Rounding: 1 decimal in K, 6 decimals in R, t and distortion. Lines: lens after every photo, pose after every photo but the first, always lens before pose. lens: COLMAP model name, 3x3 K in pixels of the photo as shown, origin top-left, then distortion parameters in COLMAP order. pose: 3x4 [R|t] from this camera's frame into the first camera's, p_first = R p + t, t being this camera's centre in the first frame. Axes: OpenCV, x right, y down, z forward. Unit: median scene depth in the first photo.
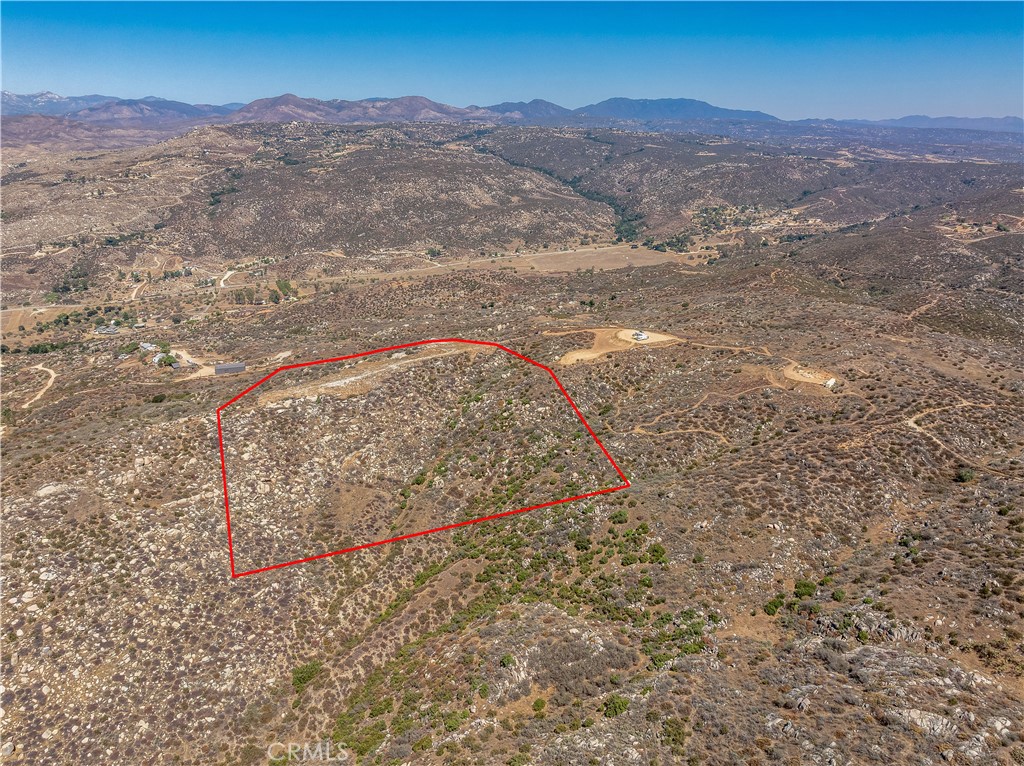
lens RADIAL K [[721.6, 0, 517.3], [0, 721.6, 352.7], [0, 0, 1]] dist [-0.037679, 0.022148]
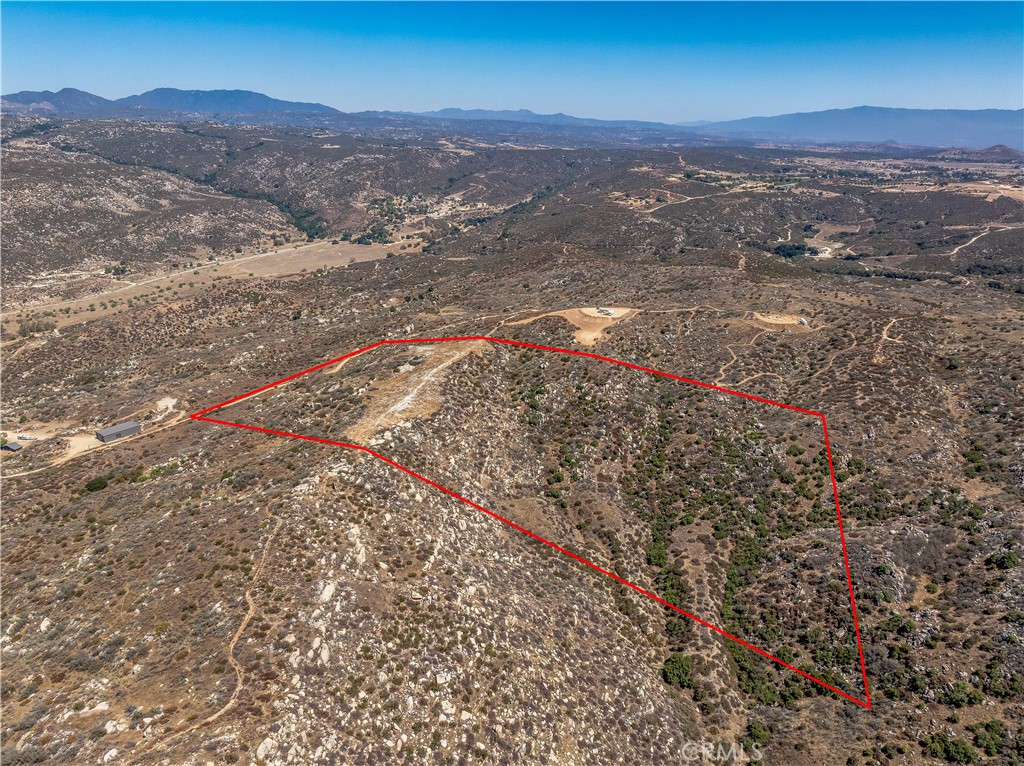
lens RADIAL K [[721.6, 0, 517.3], [0, 721.6, 352.7], [0, 0, 1]] dist [-0.037679, 0.022148]
pose [[0.837754, -0.165410, 0.520392, -0.183264], [0.160269, 0.985526, 0.055247, -0.015340], [-0.521998, 0.037119, 0.852139, 0.048574]]
